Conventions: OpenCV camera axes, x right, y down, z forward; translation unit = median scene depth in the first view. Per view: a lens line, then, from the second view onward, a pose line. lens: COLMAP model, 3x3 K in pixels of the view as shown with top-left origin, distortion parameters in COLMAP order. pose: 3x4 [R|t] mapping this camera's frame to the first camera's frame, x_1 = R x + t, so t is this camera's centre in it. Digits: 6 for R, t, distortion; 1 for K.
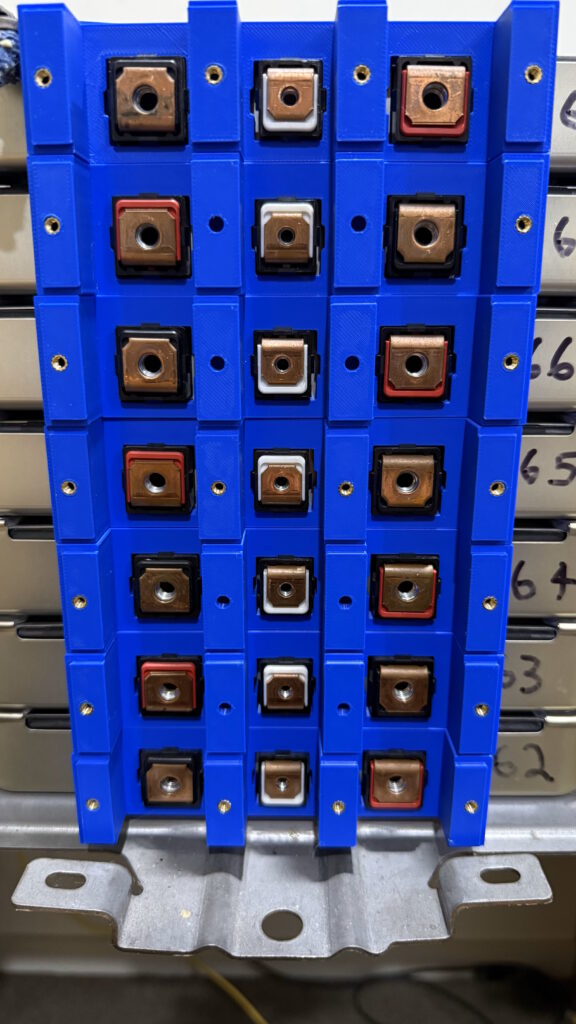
lens RADIAL K [[762.4, 0, 283.9], [0, 762.4, 509.1], [0, 0, 1]] dist [-0.042244, -0.002709]
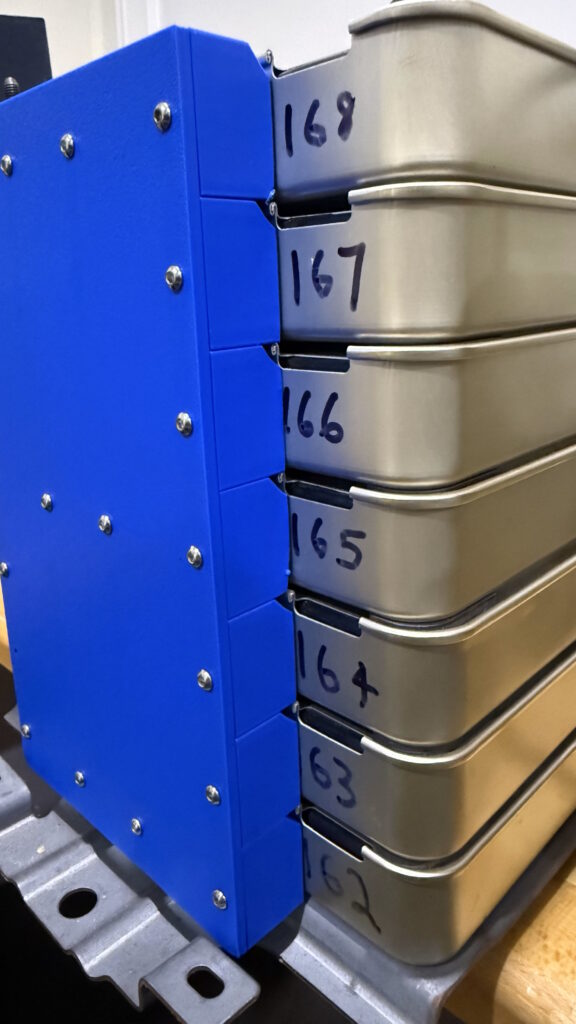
lens RADIAL K [[724.3, 0, 291.8], [0, 724.3, 448.6], [0, 0, 1]] dist [-0.001733, -0.001314]
pose [[0.720968, 0.123336, -0.681905, 0.850352], [-0.147392, 0.988810, 0.023011, -0.170575], [0.677112, 0.083917, 0.731079, 0.378243]]
